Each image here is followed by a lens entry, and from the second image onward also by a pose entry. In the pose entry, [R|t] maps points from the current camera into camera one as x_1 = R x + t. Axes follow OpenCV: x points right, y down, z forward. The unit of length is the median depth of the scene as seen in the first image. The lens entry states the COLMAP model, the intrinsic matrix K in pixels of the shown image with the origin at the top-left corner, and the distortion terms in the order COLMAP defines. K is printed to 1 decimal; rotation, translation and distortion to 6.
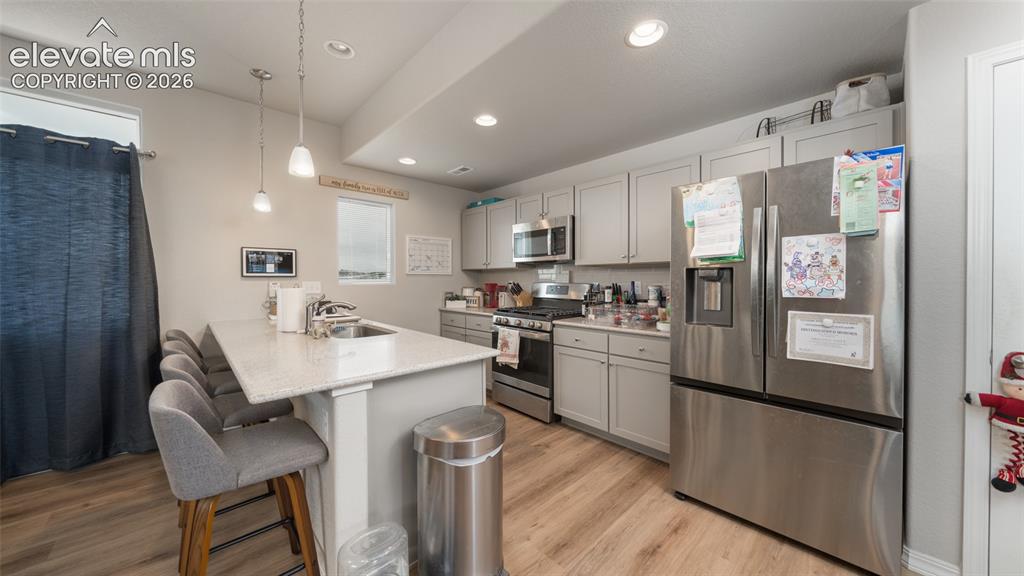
lens RADIAL K [[348.8, 0, 517.1], [0, 348.8, 283.4], [0, 0, 1]] dist [-0.006478, 0.000217]
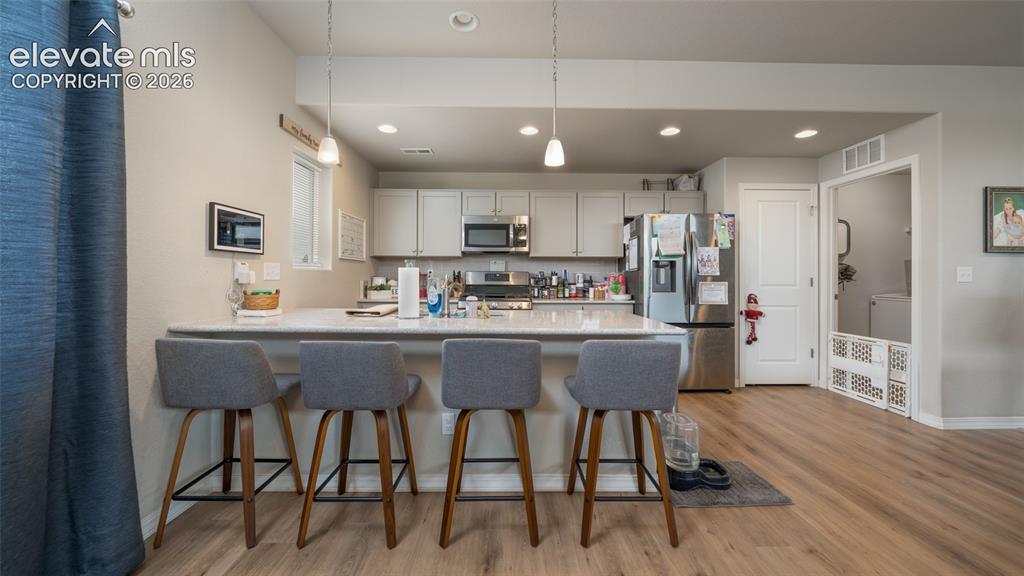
lens RADIAL K [[371.5, 0, 511.6], [0, 371.5, 280.8], [0, 0, 1]] dist [-0.000853, -0.000022]
pose [[0.679401, -0.002311, 0.733764, -0.912872], [0.005094, 0.999986, -0.001568, 0.038422], [-0.733750, 0.004803, 0.679403, 0.162312]]
